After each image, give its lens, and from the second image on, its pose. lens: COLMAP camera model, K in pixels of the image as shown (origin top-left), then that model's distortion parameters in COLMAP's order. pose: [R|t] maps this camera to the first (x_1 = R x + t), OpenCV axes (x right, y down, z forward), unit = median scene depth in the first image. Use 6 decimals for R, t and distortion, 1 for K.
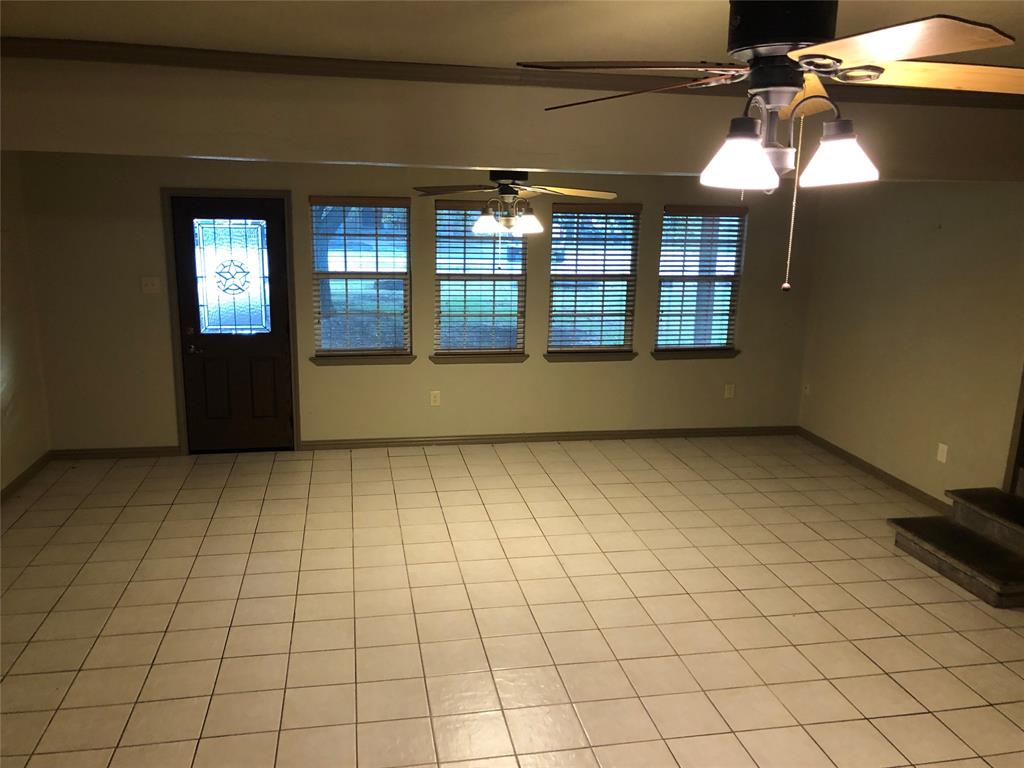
lens RADIAL K [[854.8, 0, 512.0], [0, 854.8, 384.0], [0, 0, 1]] dist [-0.000049, 0.090569]
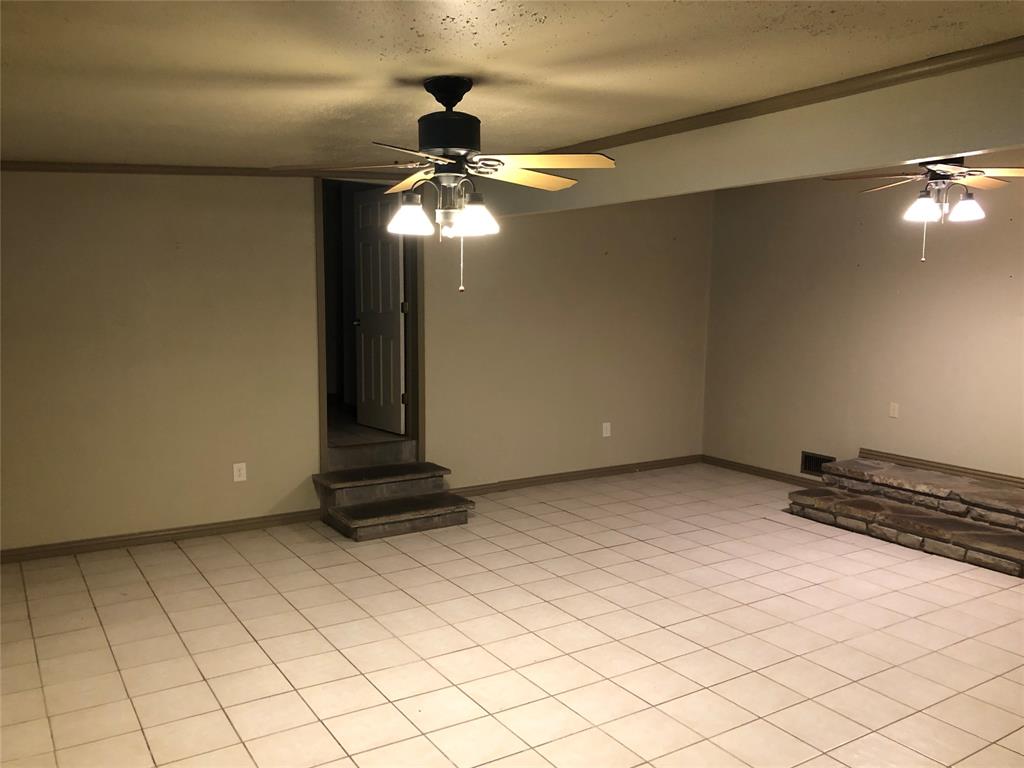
lens RADIAL K [[854.8, 0, 512.0], [0, 854.8, 384.0], [0, 0, 1]] dist [-0.000049, 0.090569]
pose [[-0.377408, -0.120576, 0.918164, -0.623401], [0.175109, 0.964308, 0.198614, -0.192694], [-0.909340, 0.235738, -0.342823, 1.236696]]
